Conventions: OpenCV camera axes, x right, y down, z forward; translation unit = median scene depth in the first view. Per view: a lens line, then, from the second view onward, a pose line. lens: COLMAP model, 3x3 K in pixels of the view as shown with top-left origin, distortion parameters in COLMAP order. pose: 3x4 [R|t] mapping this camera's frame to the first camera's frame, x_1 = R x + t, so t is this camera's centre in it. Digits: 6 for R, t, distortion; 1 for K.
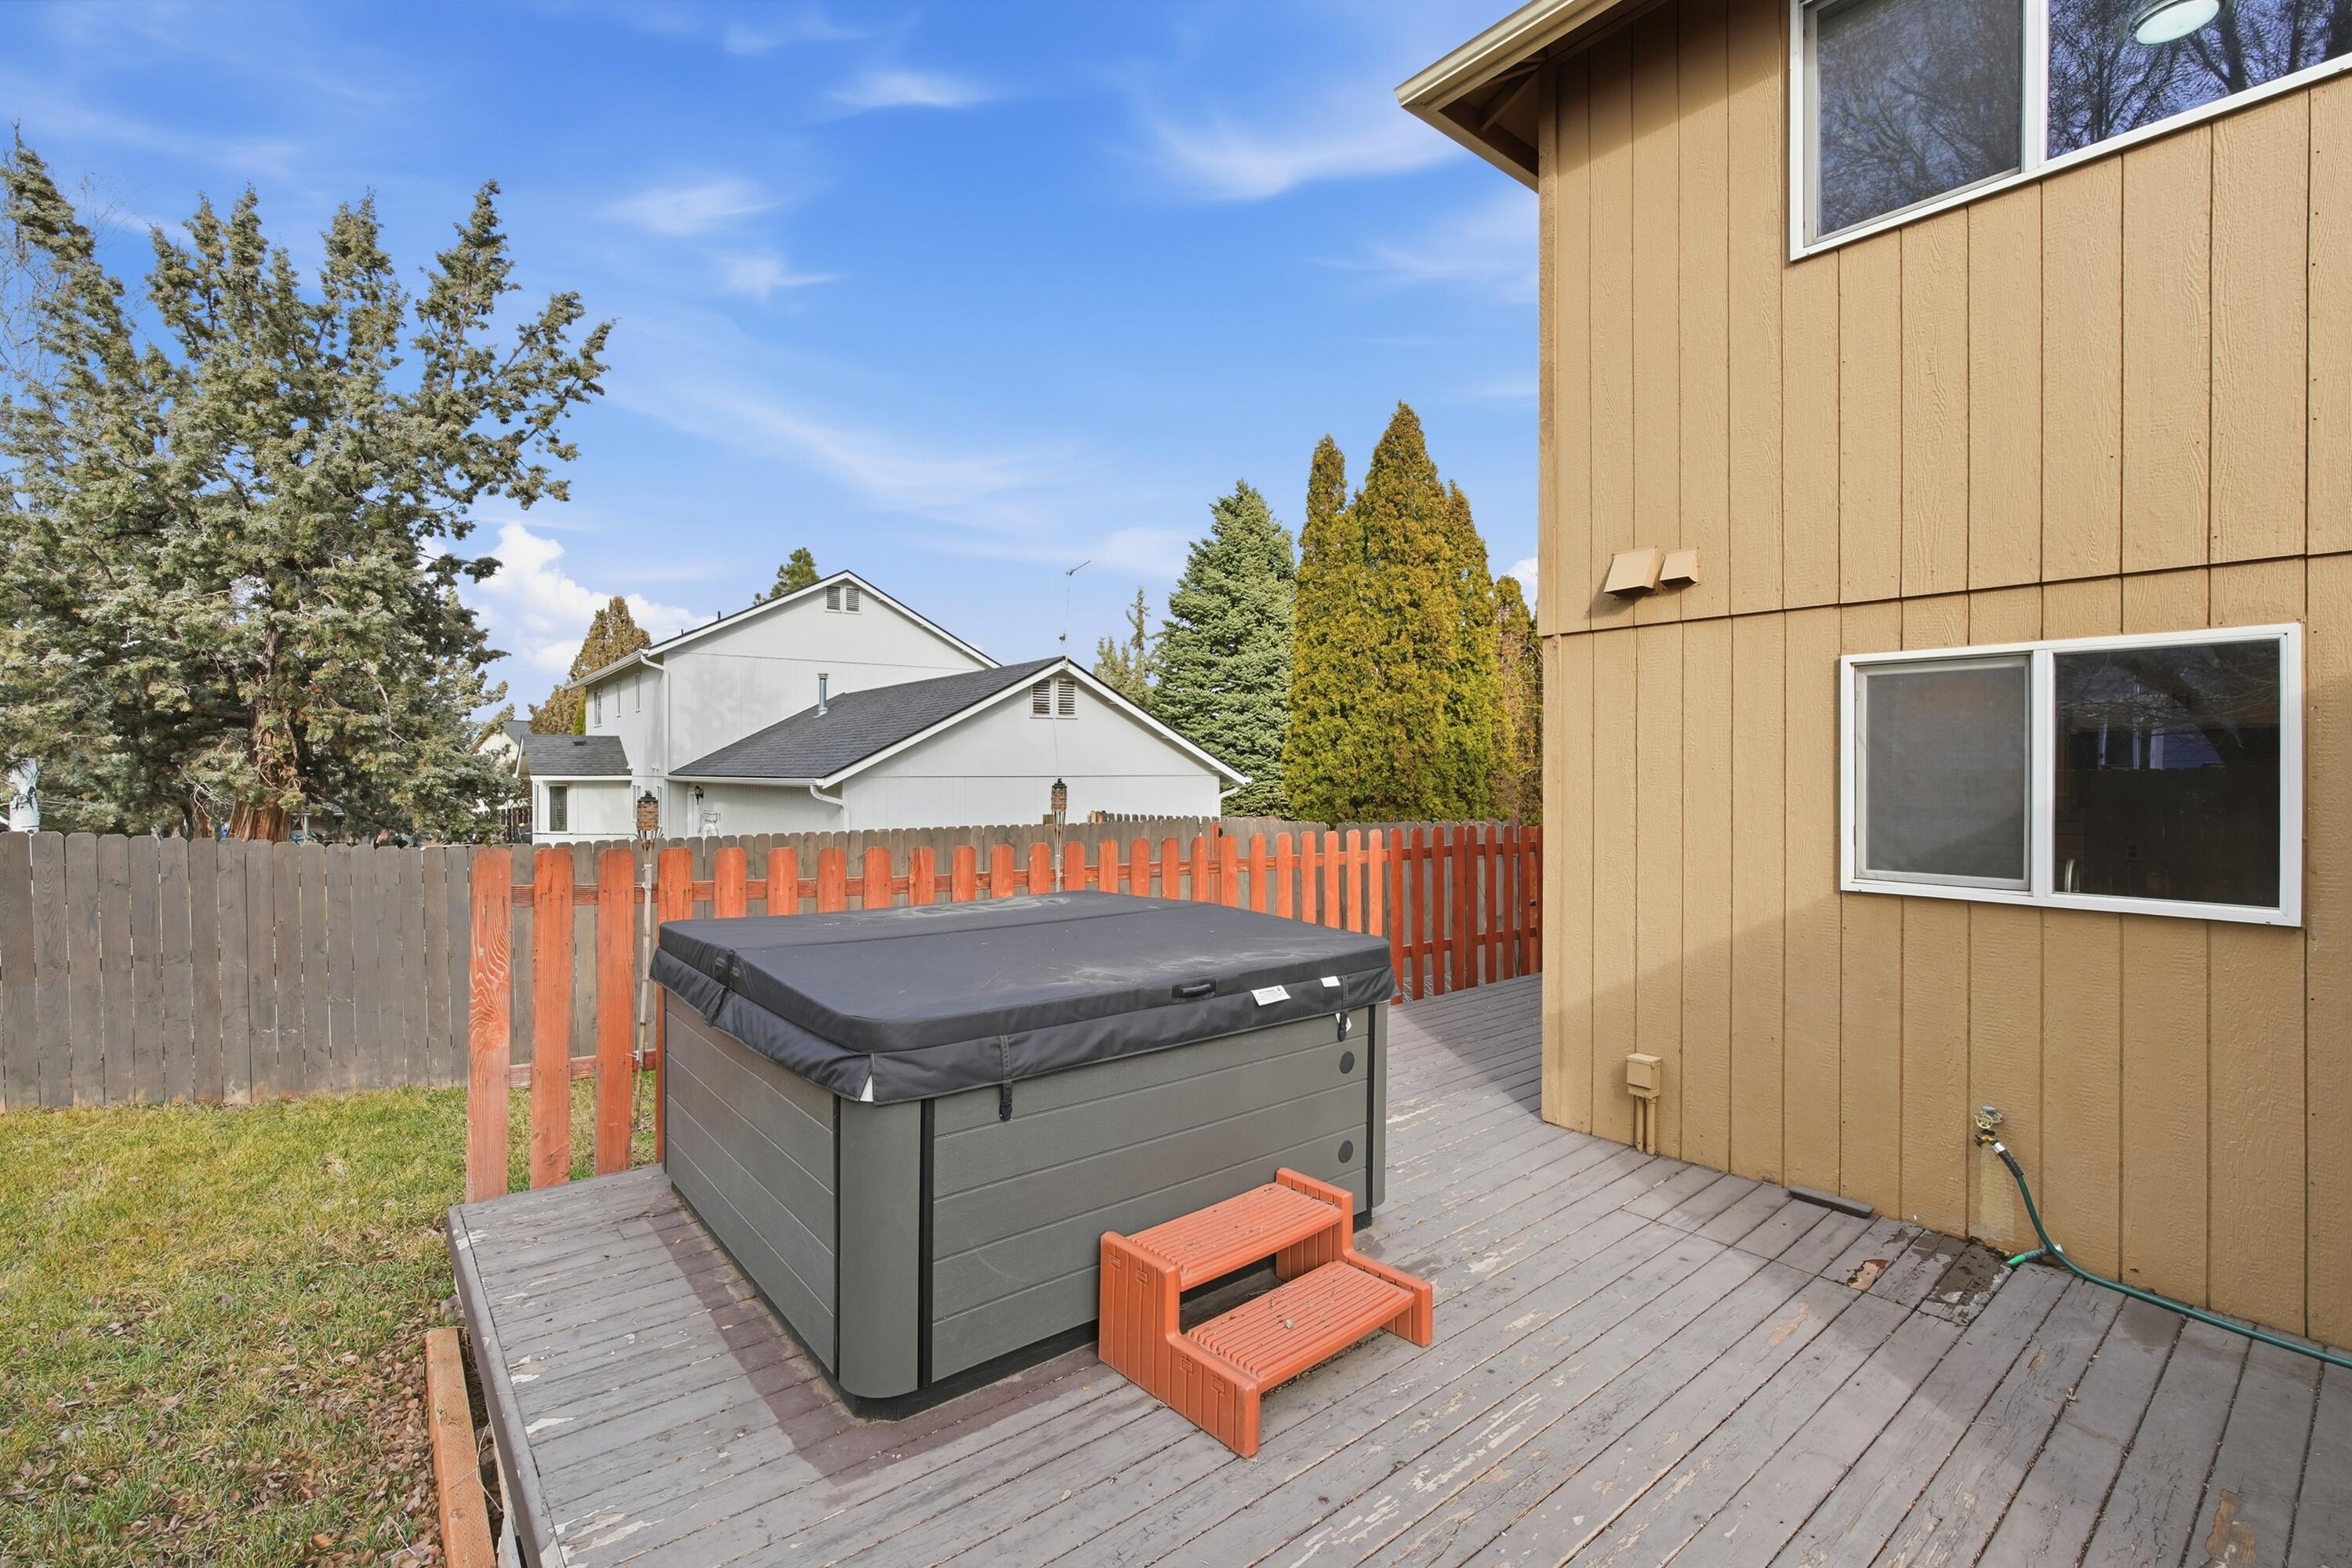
lens RADIAL K [[1050.2, 0, 1174.1], [0, 1050.2, 777.8], [0, 0, 1]] dist [-0.018427, 0.008405]
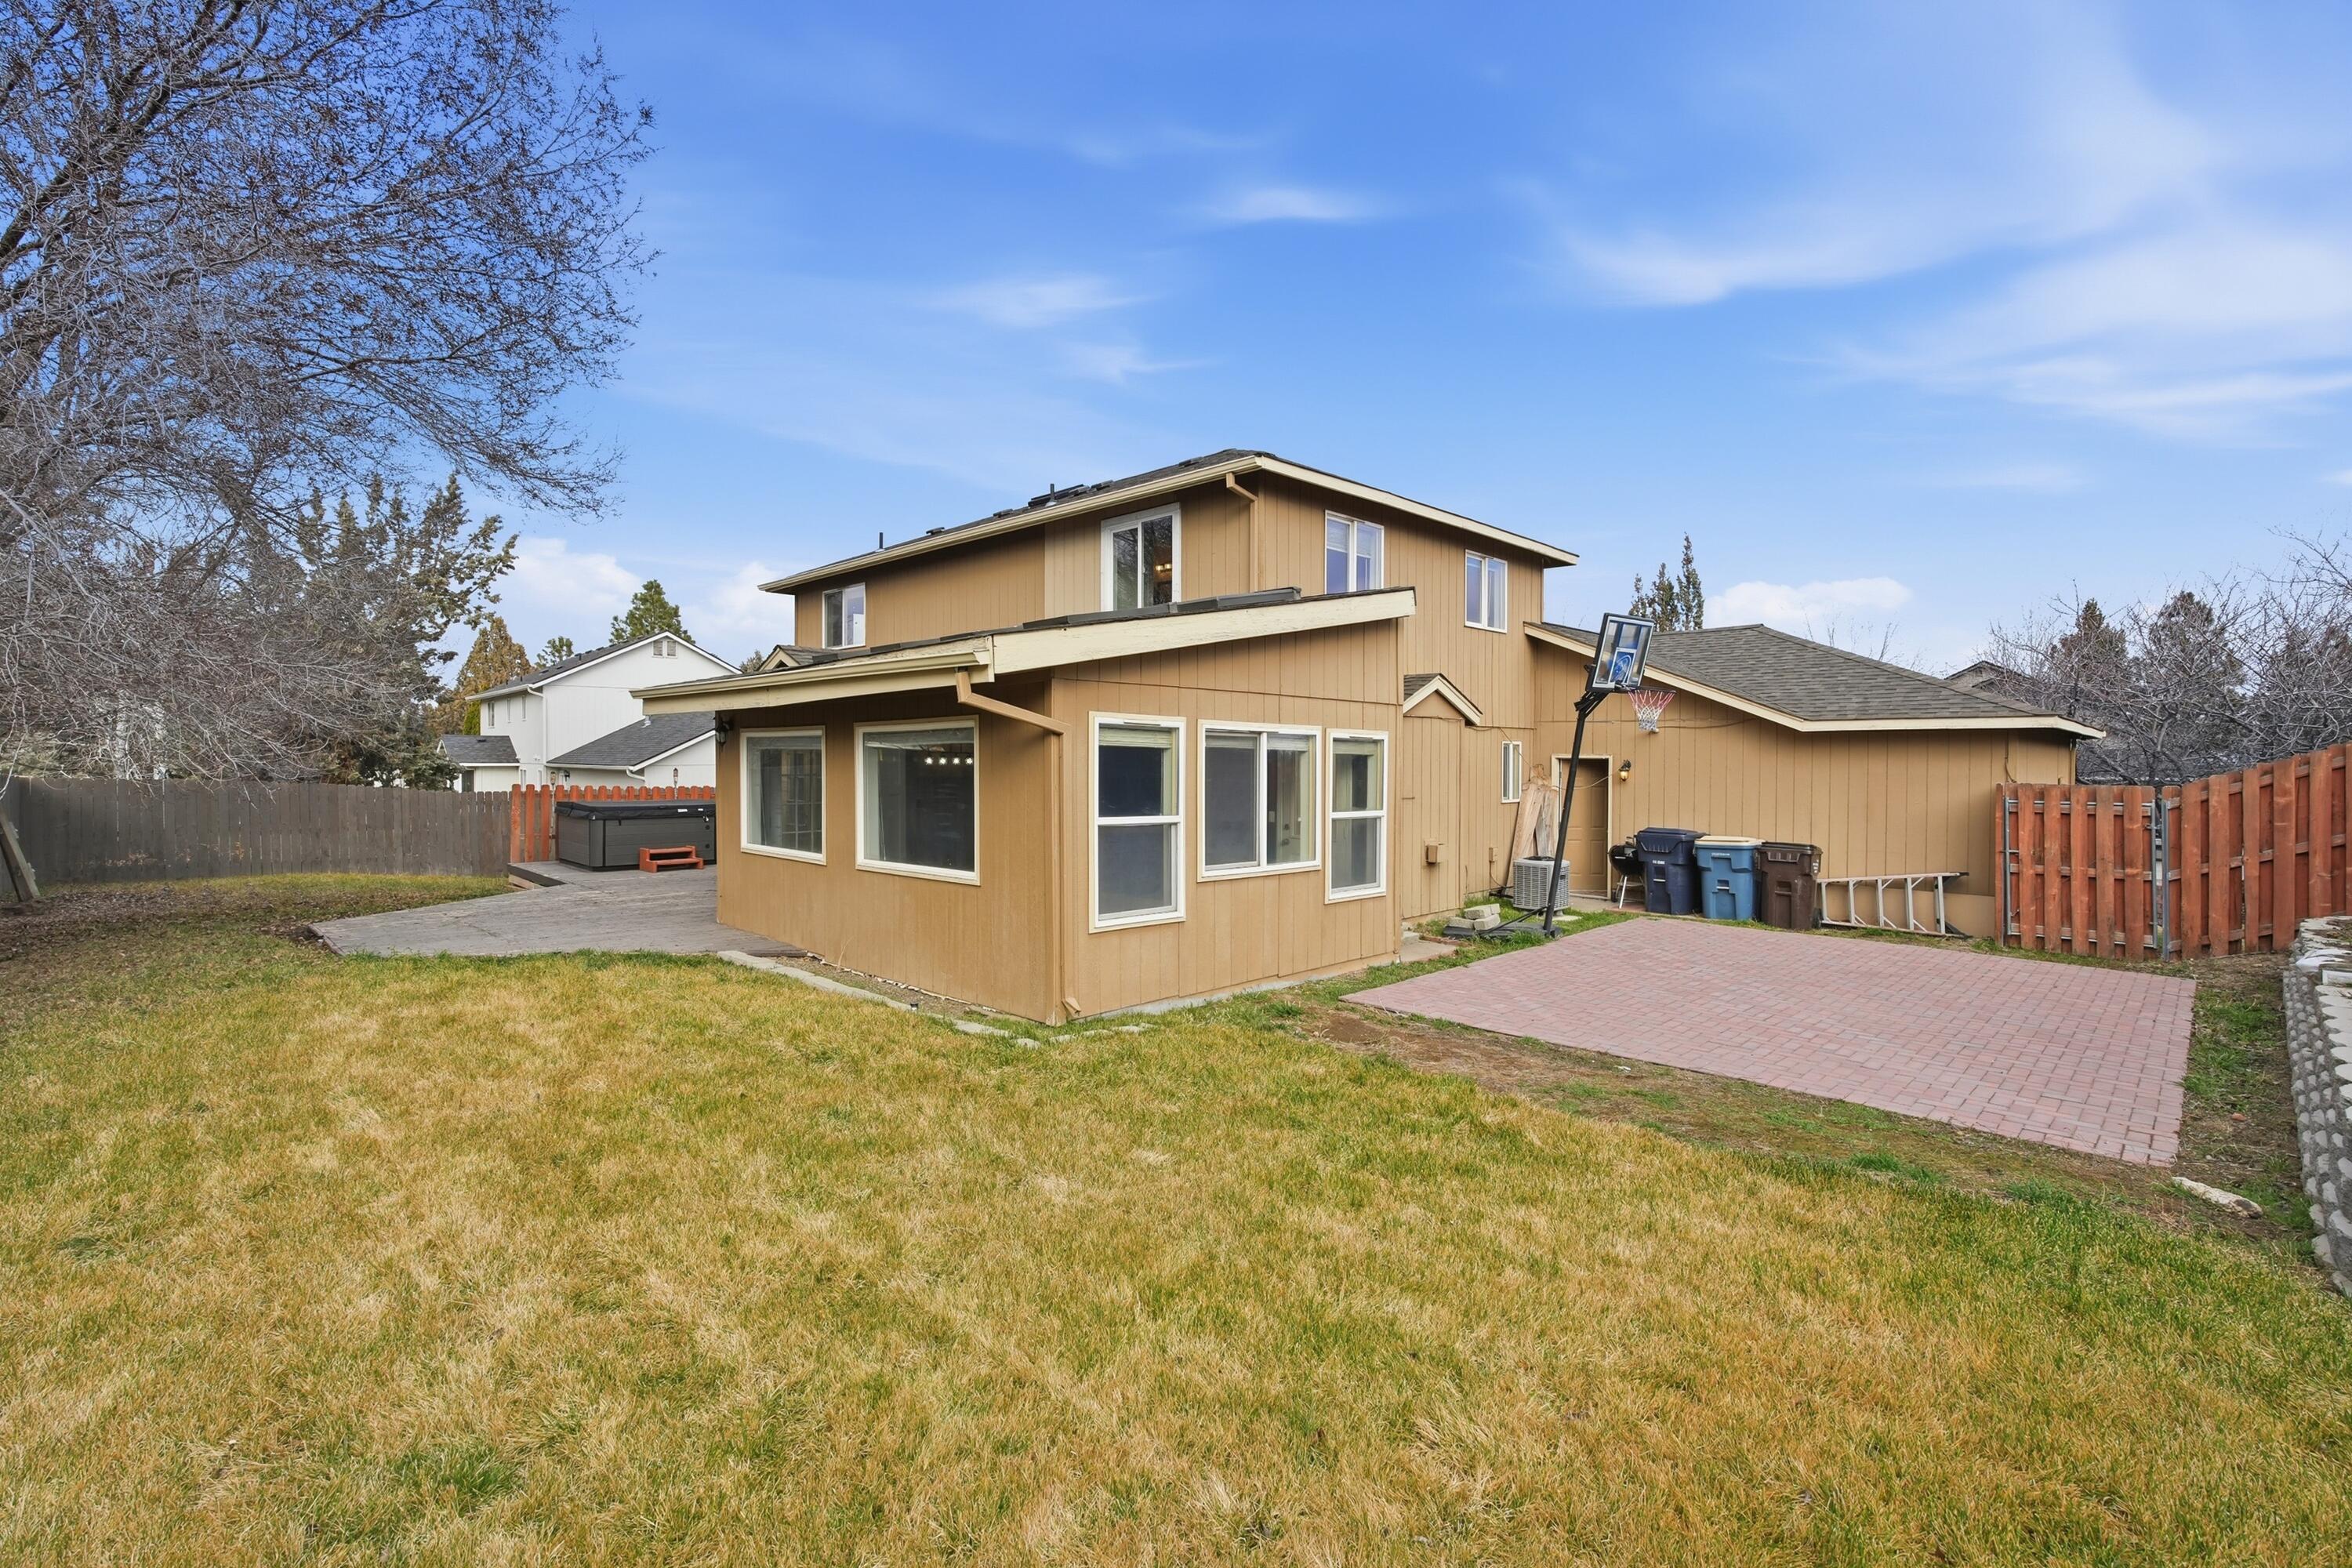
lens RADIAL K [[1050.2, 0, 1174.1], [0, 1050.2, 777.8], [0, 0, 1]] dist [-0.018427, 0.008405]
pose [[0.995038, 0.002572, 0.099459, 0.488788], [-0.003944, 0.999900, 0.013593, -0.008890], [-0.099414, -0.013917, 0.994949, -1.070657]]
